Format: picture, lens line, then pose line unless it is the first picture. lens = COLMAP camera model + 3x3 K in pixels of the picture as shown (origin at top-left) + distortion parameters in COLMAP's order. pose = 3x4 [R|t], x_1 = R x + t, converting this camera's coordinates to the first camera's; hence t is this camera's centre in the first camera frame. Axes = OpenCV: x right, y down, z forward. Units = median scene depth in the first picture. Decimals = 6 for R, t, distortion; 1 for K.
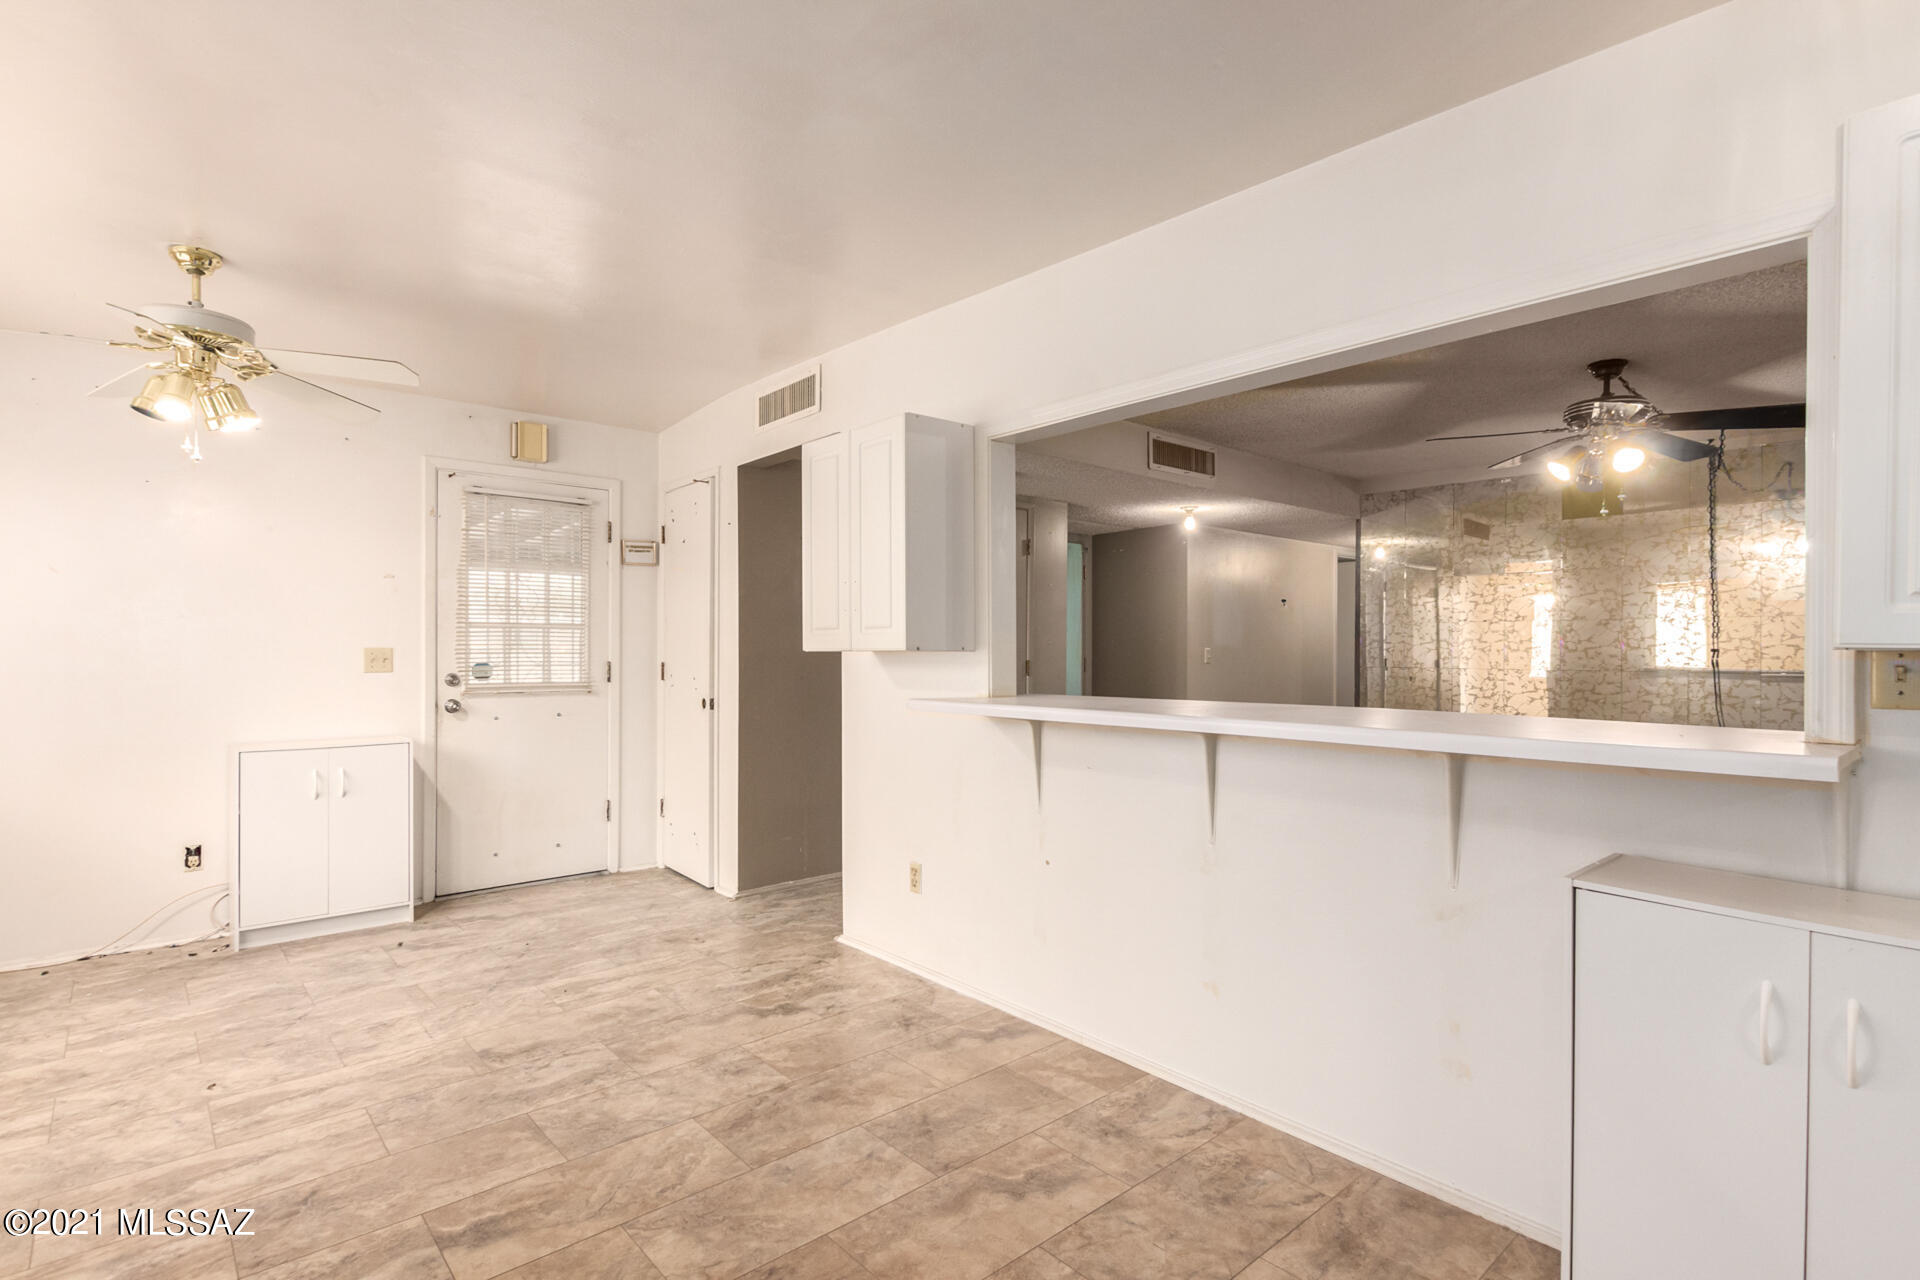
lens RADIAL K [[928.1, 0, 959.3], [0, 928.1, 651.4], [0, 0, 1]] dist [0.025316, -0.011786]
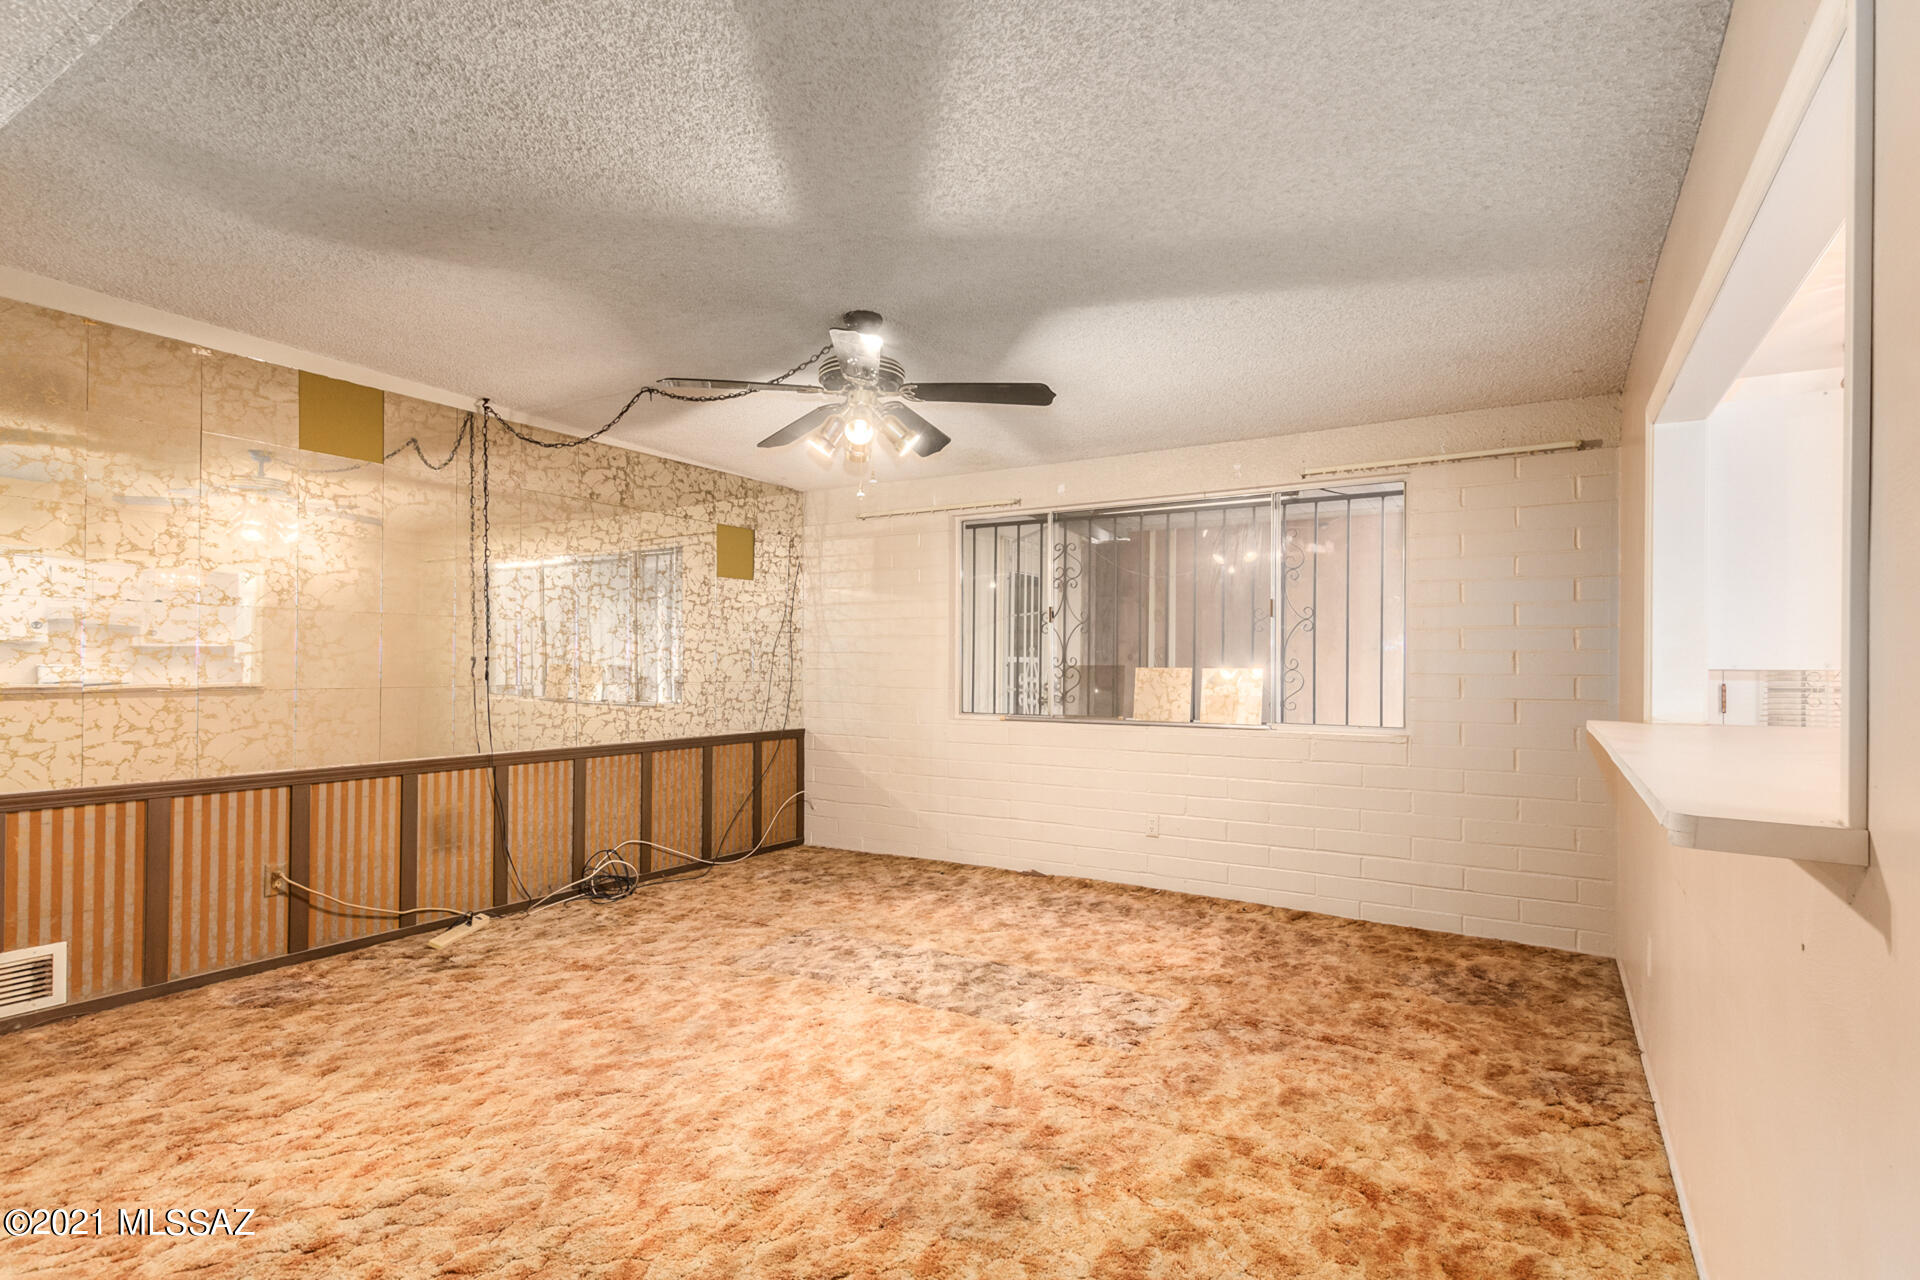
lens RADIAL K [[936.7, 0, 960.3], [0, 936.7, 654.9], [0, 0, 1]] dist [0.017688, -0.007579]
pose [[-0.294480, 0.002488, 0.955654, -0.137543], [-0.007455, 0.999960, -0.004901, -0.004697], [-0.955629, -0.008567, -0.294450, 1.193967]]
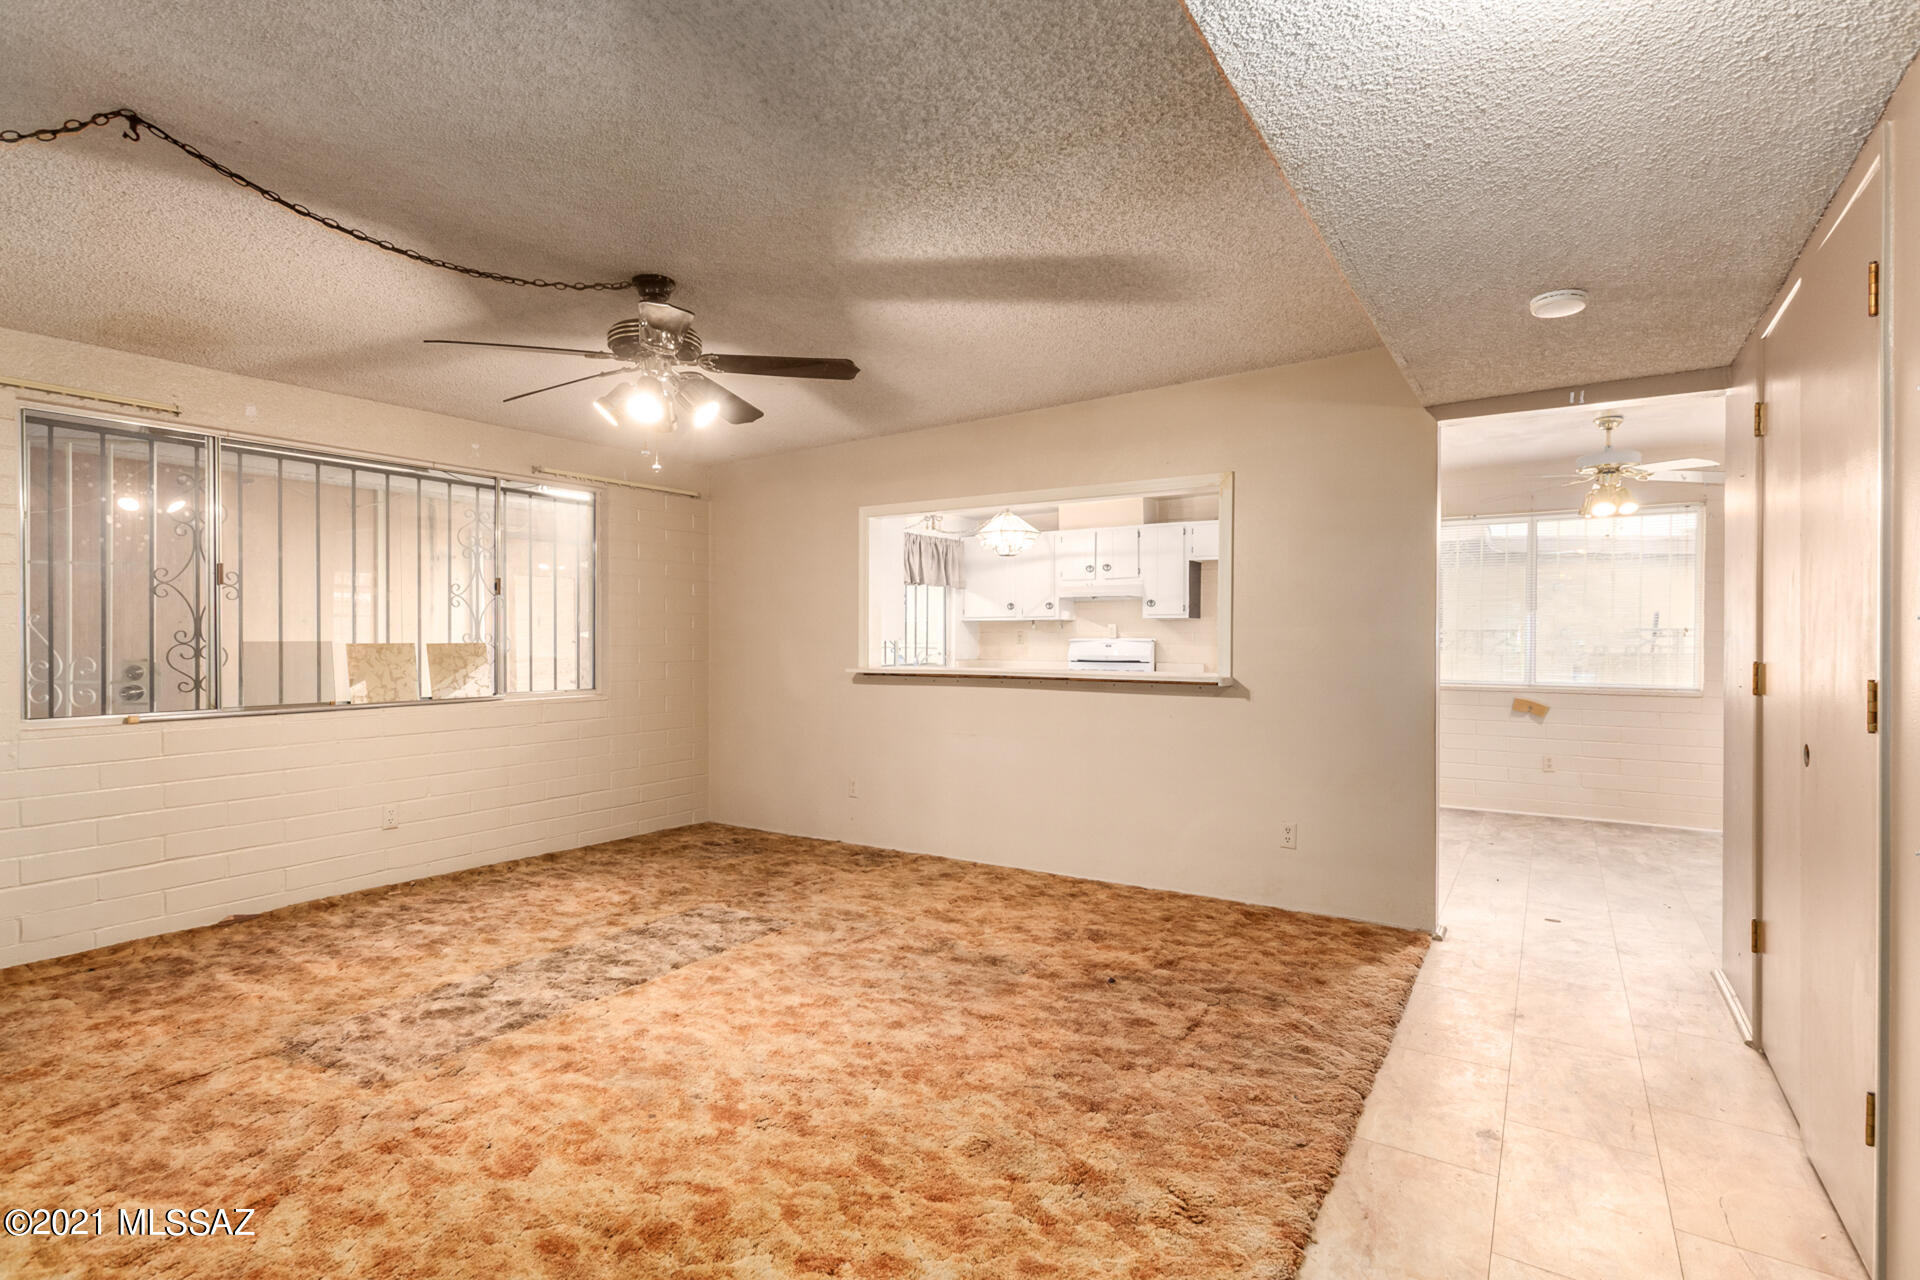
lens RADIAL K [[926.6, 0, 951.0], [0, 926.6, 642.4], [0, 0, 1]] dist [0.003486, 0.000329]
pose [[-0.965428, -0.002441, -0.260659, 0.670619], [-0.003668, 0.999984, 0.004223, -0.003925], [0.260645, 0.005034, -0.965422, 1.886172]]
